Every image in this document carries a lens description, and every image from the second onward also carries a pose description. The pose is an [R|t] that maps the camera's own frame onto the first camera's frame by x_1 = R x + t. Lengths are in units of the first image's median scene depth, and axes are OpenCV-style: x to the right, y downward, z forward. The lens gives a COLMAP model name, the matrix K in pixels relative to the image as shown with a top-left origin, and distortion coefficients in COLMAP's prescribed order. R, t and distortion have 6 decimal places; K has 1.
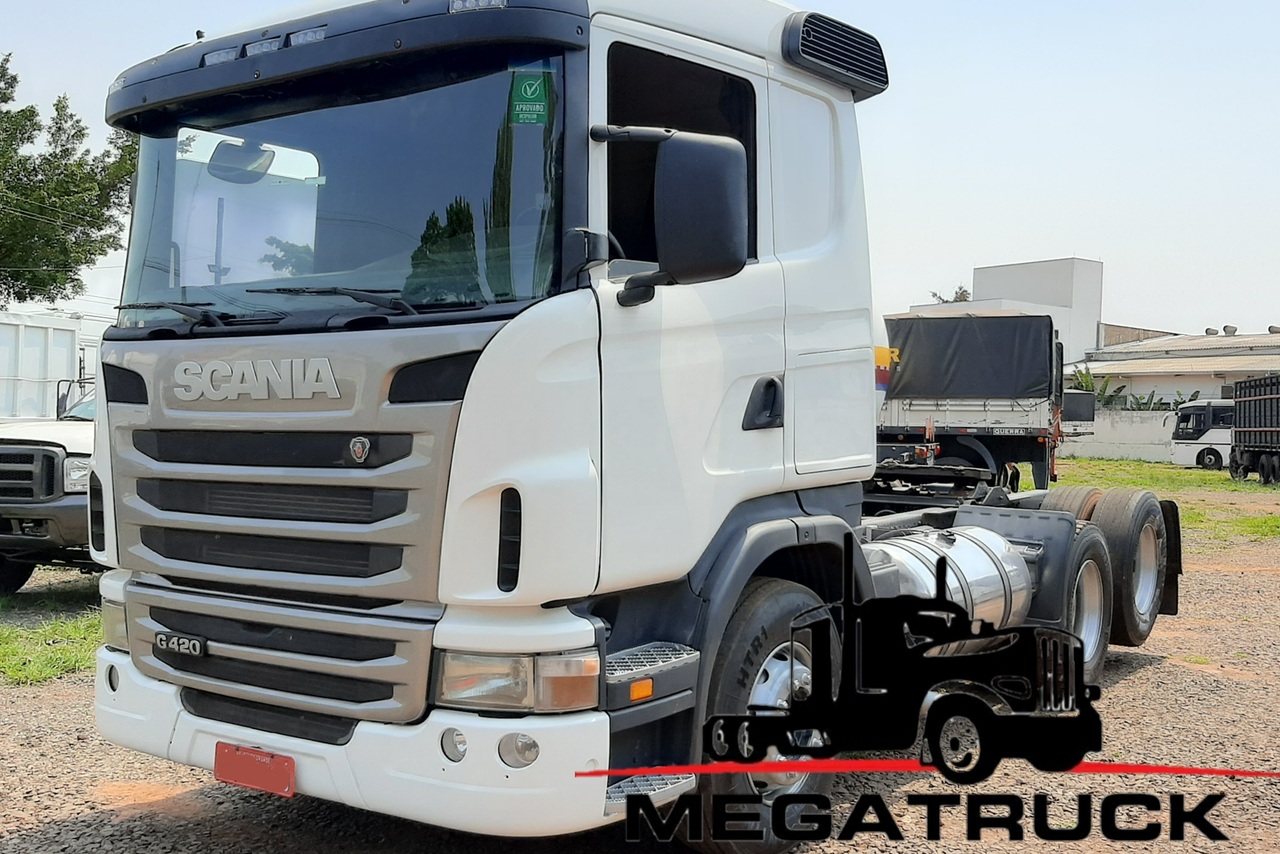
lens RADIAL K [[1322.1, 0, 640.9], [0, 1322.1, 424.0], [0, 0, 1]] dist [0.062976, 0.000000]
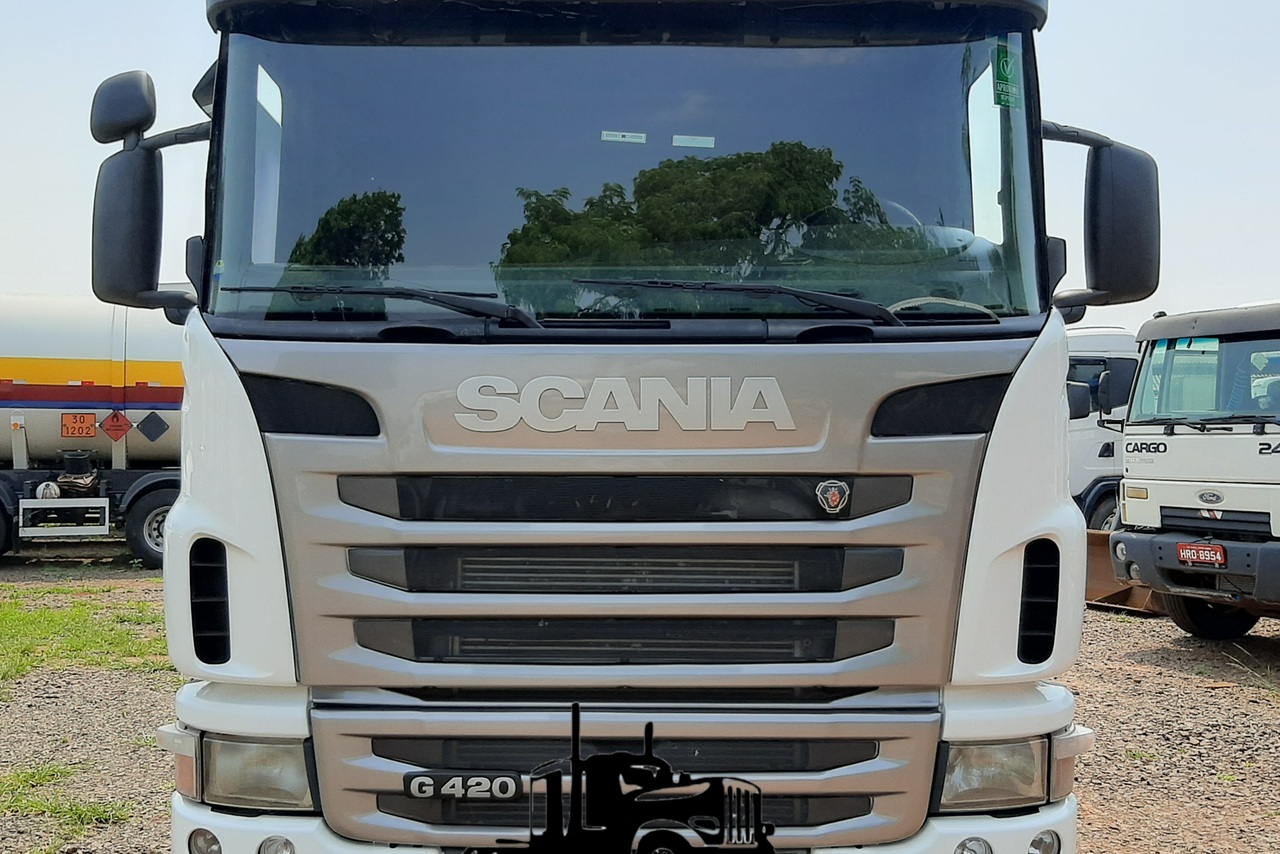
lens RADIAL K [[1322.1, 0, 640.2], [0, 1322.1, 428.4], [0, 0, 1]] dist [0.062976, 0.000000]
pose [[0.811327, -0.000099, 0.584593, -0.756446], [0.003979, 0.999978, -0.005353, -0.016918], [-0.584579, 0.006669, 0.811309, 0.440157]]
